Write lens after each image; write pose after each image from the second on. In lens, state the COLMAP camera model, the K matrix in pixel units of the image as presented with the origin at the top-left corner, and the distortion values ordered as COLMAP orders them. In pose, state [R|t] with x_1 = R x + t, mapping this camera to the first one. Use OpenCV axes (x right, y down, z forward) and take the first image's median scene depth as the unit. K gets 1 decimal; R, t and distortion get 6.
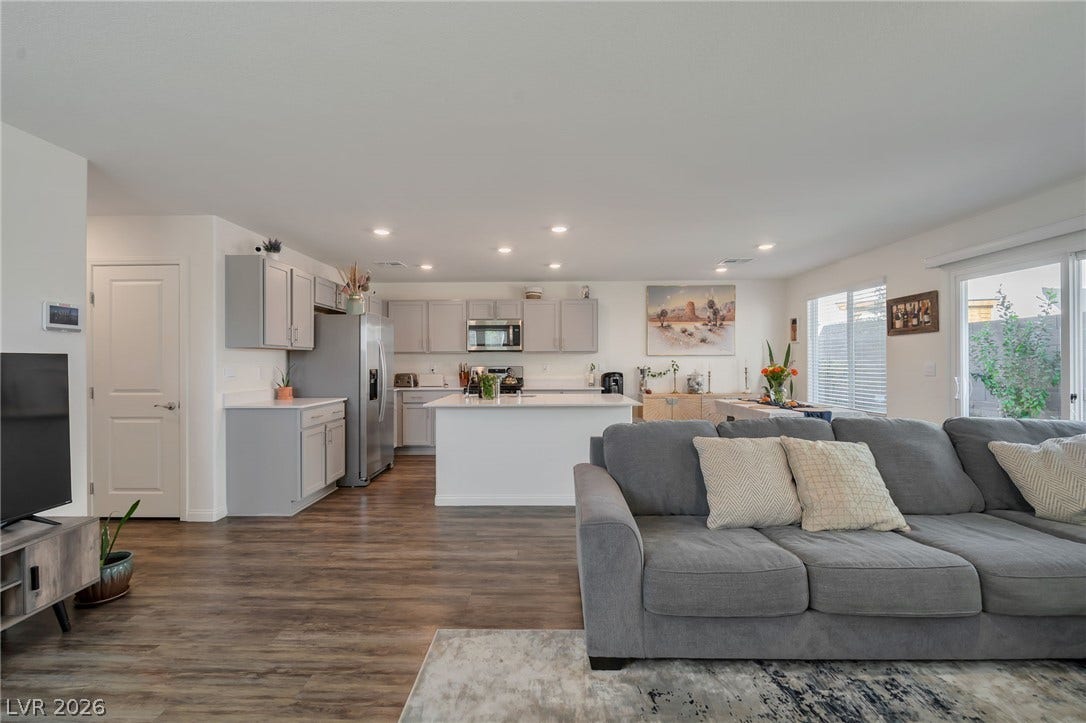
lens RADIAL K [[483.8, 0, 549.4], [0, 483.8, 364.8], [0, 0, 1]] dist [-0.029903, 0.008480]
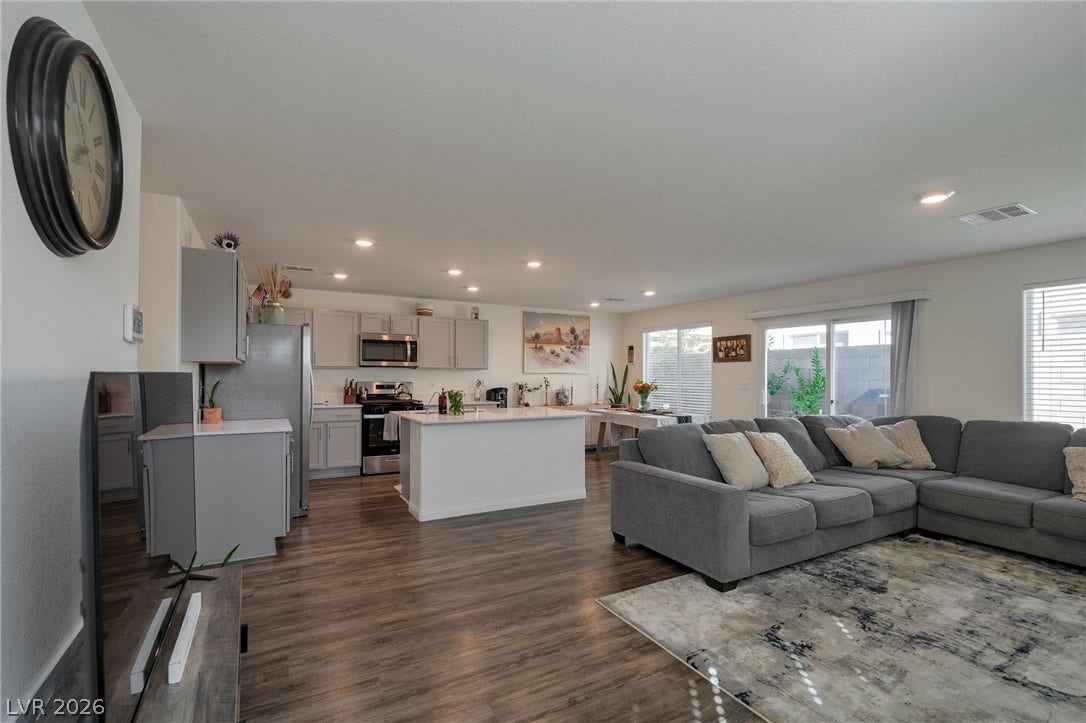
lens RADIAL K [[483.8, 0, 549.4], [0, 483.8, 364.8], [0, 0, 1]] dist [-0.029903, 0.008480]
pose [[0.866341, 0.021330, 0.498998, -0.365254], [-0.007119, 0.999513, -0.030366, -0.004822], [-0.499403, 0.022755, 0.866071, -0.009333]]
